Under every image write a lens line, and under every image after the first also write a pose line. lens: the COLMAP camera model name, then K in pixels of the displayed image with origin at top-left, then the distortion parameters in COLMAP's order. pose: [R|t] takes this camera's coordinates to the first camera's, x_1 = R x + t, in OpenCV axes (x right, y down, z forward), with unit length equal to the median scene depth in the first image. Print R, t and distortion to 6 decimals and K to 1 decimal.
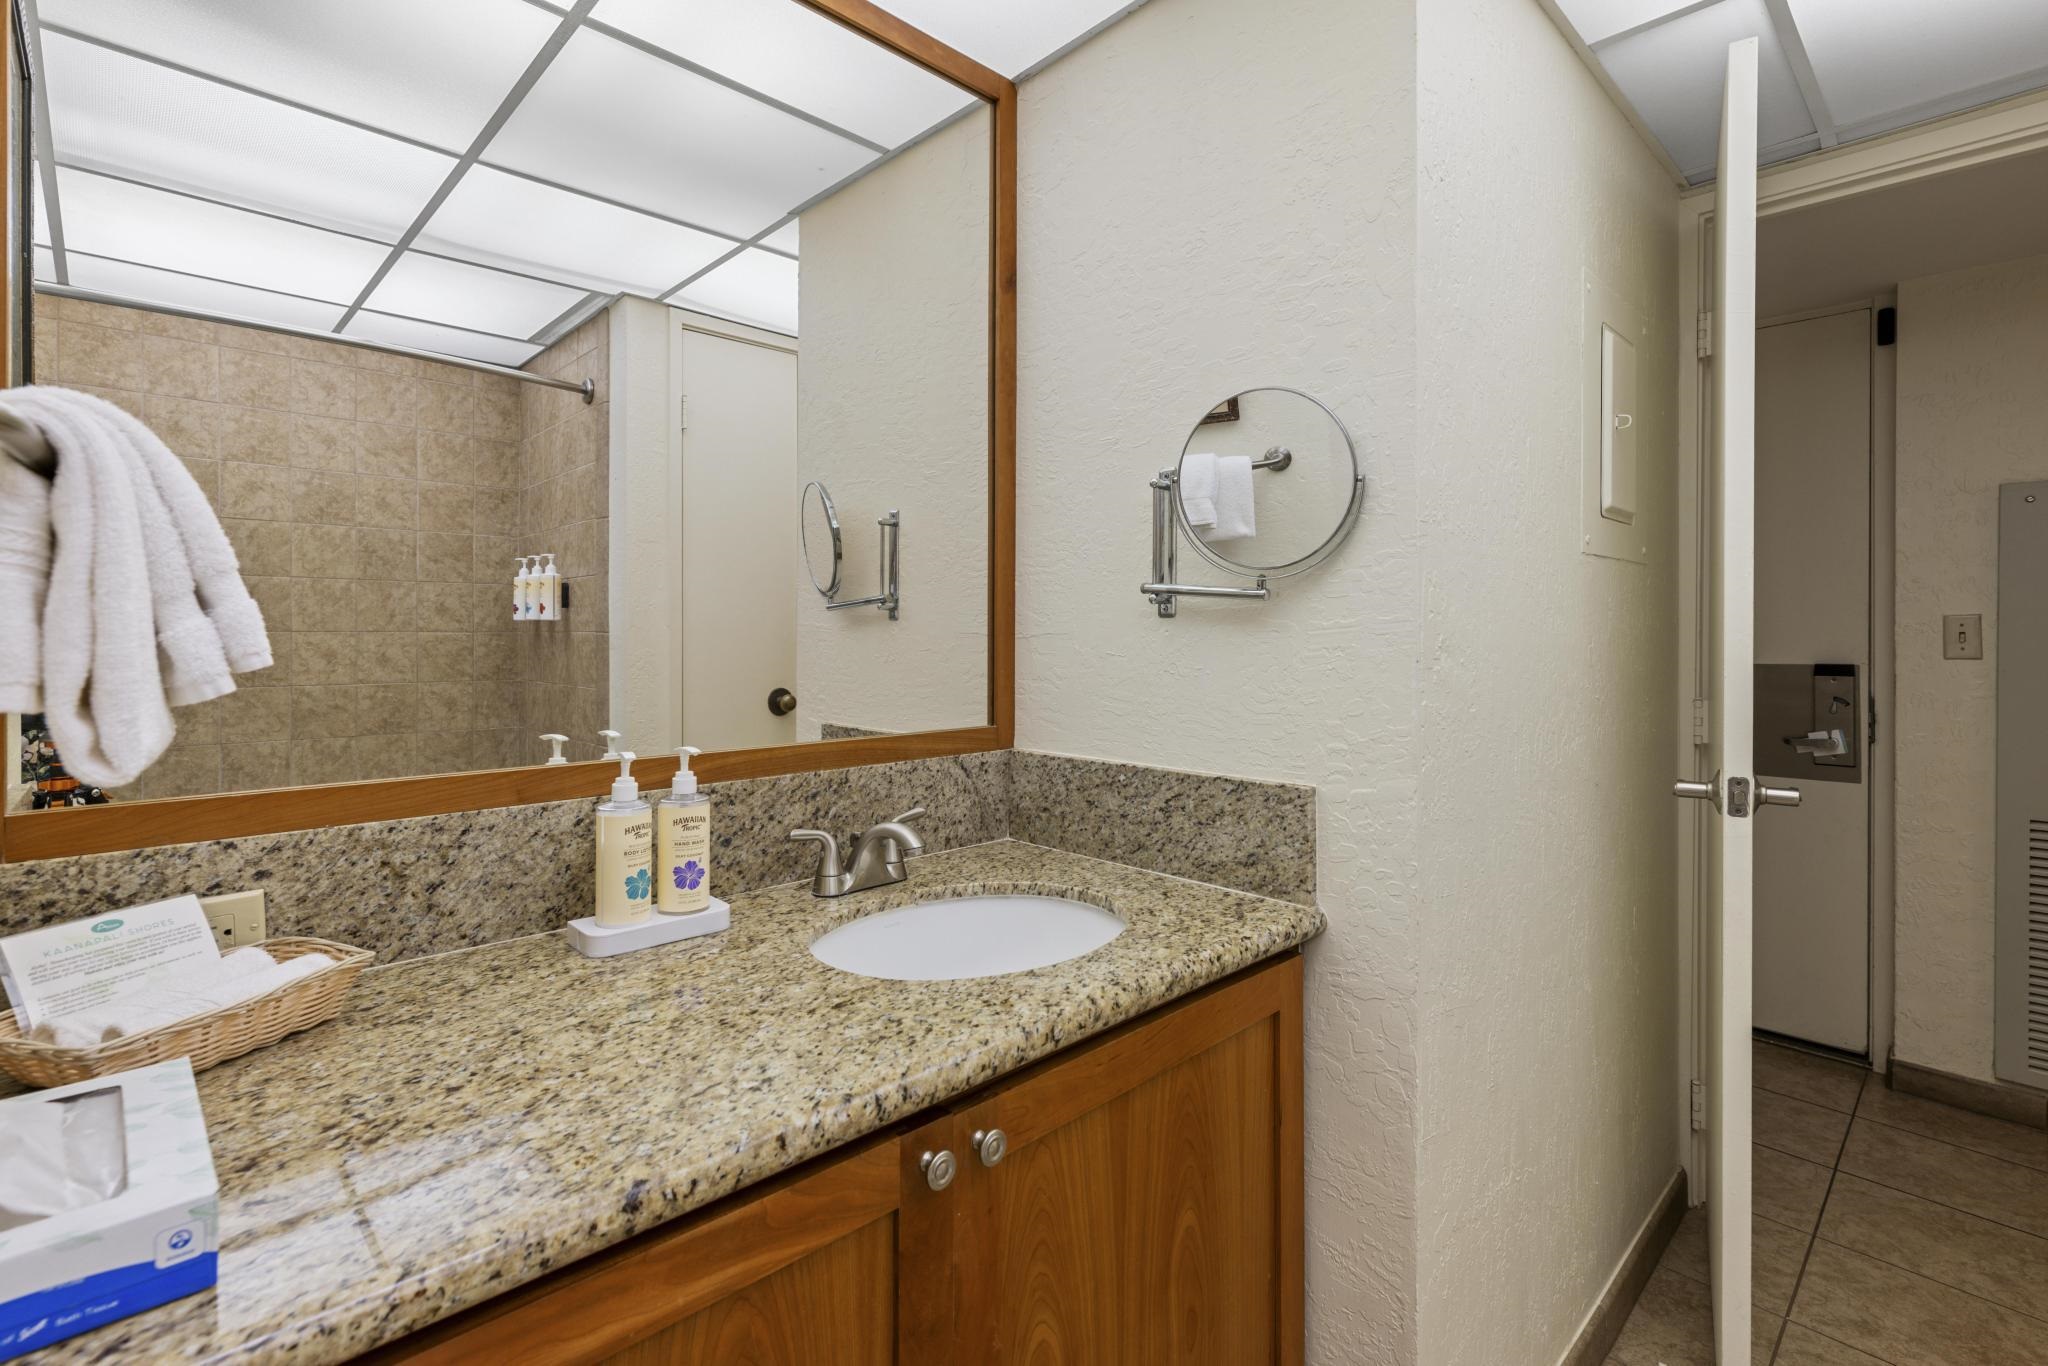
lens RADIAL K [[944.7, 0, 1031.7], [0, 944.7, 672.3], [0, 0, 1]] dist [0.004161, 0.000665]
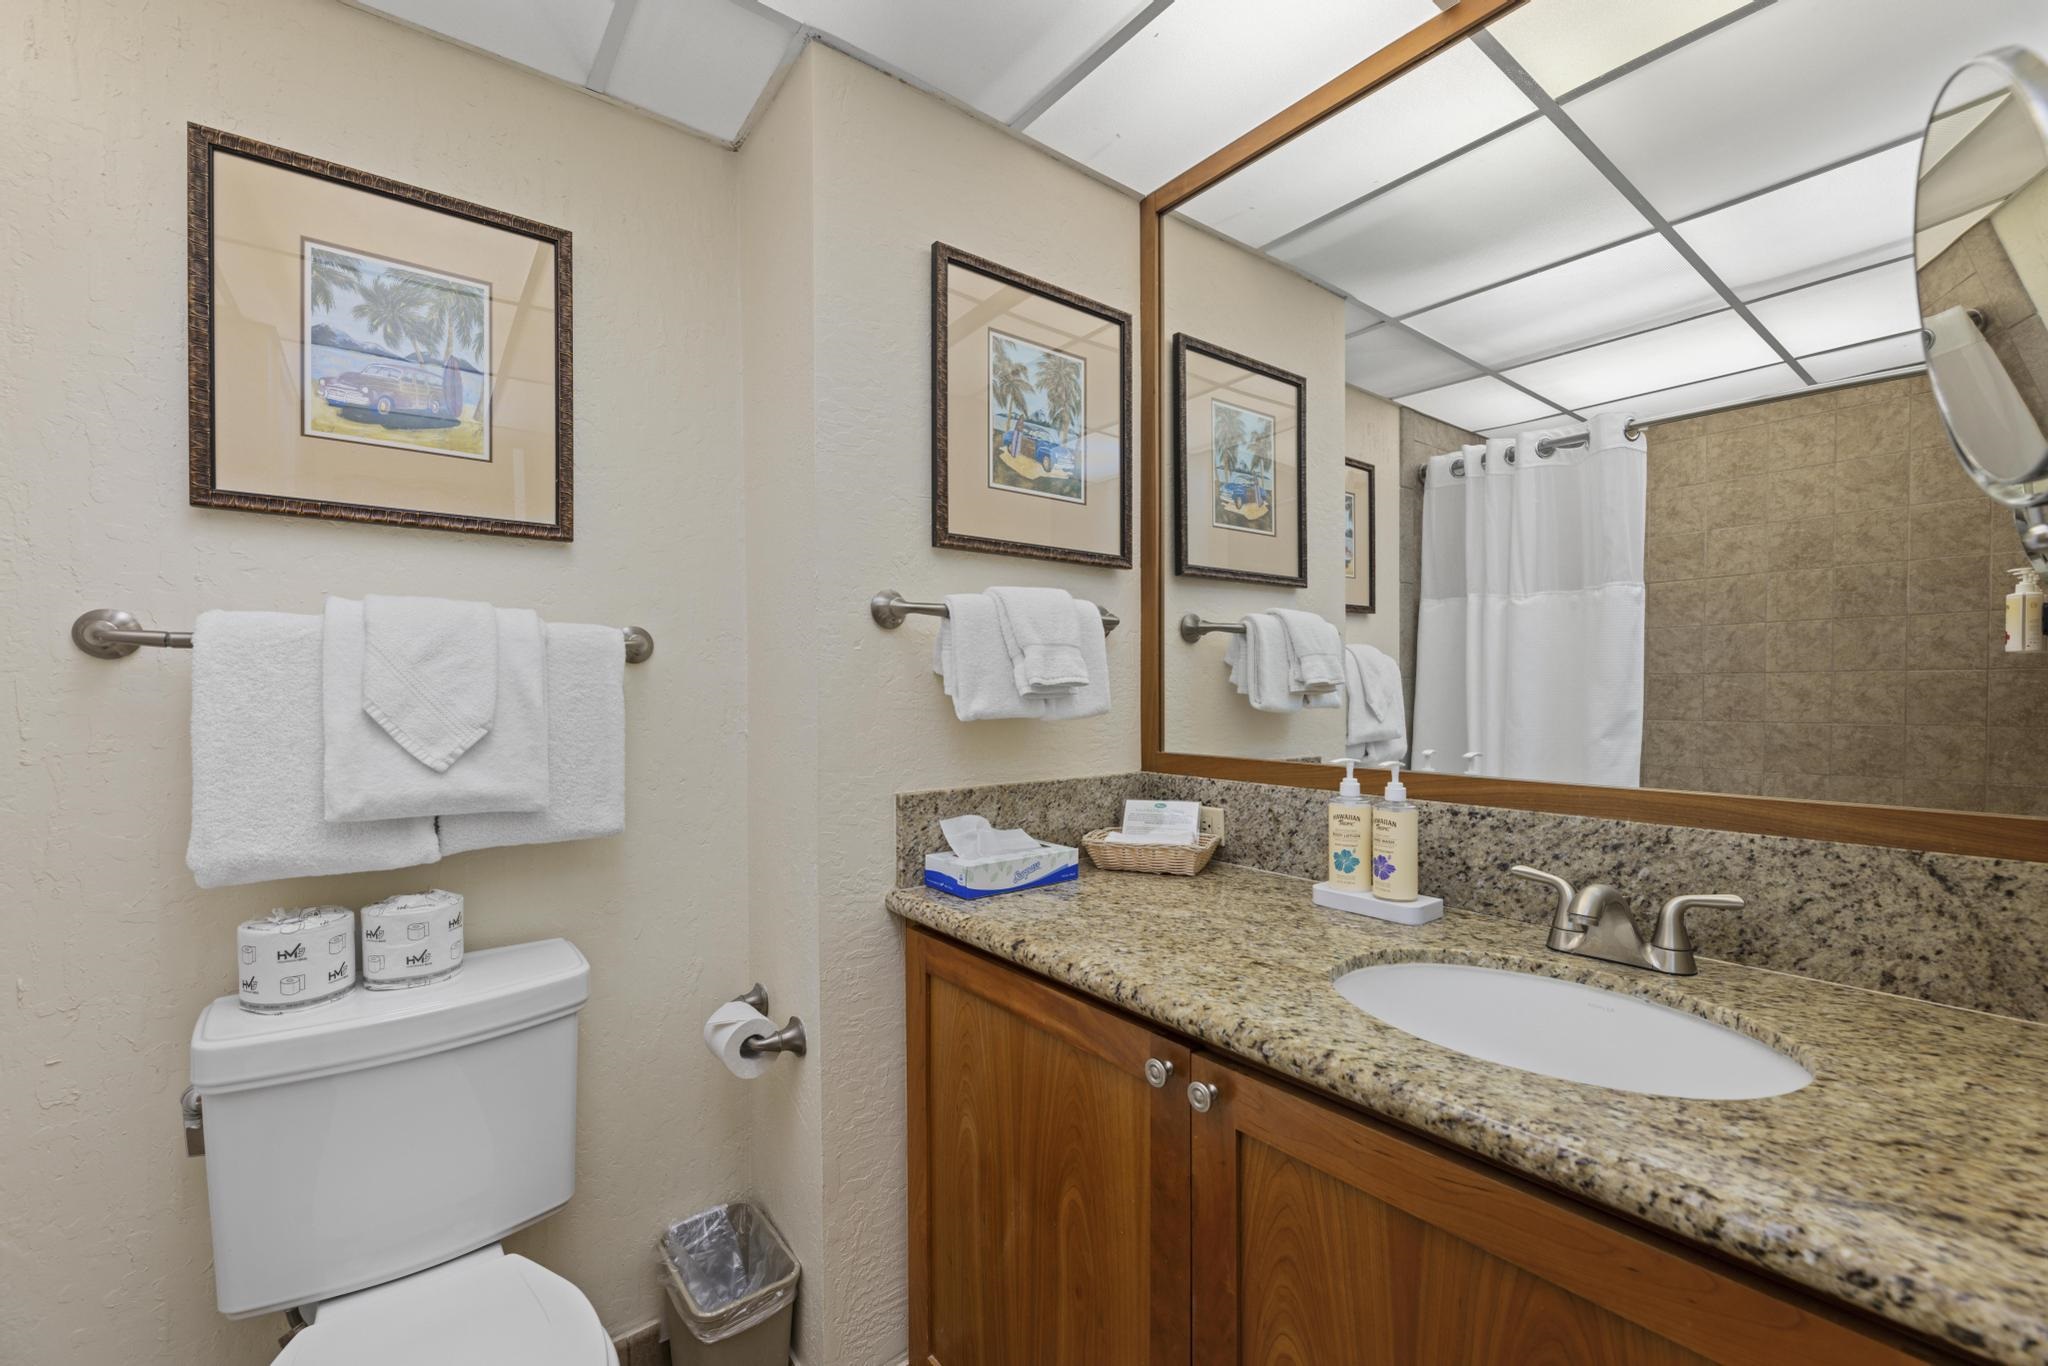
lens RADIAL K [[877.8, 0, 1032.4], [0, 877.8, 693.6], [0, 0, 1]] dist [0.001634, 0.000283]
pose [[-0.113058, 0.006620, -0.993566, 0.629173], [-0.030669, 0.999478, 0.010149, -0.005056], [0.993115, 0.031619, -0.112796, 0.525412]]
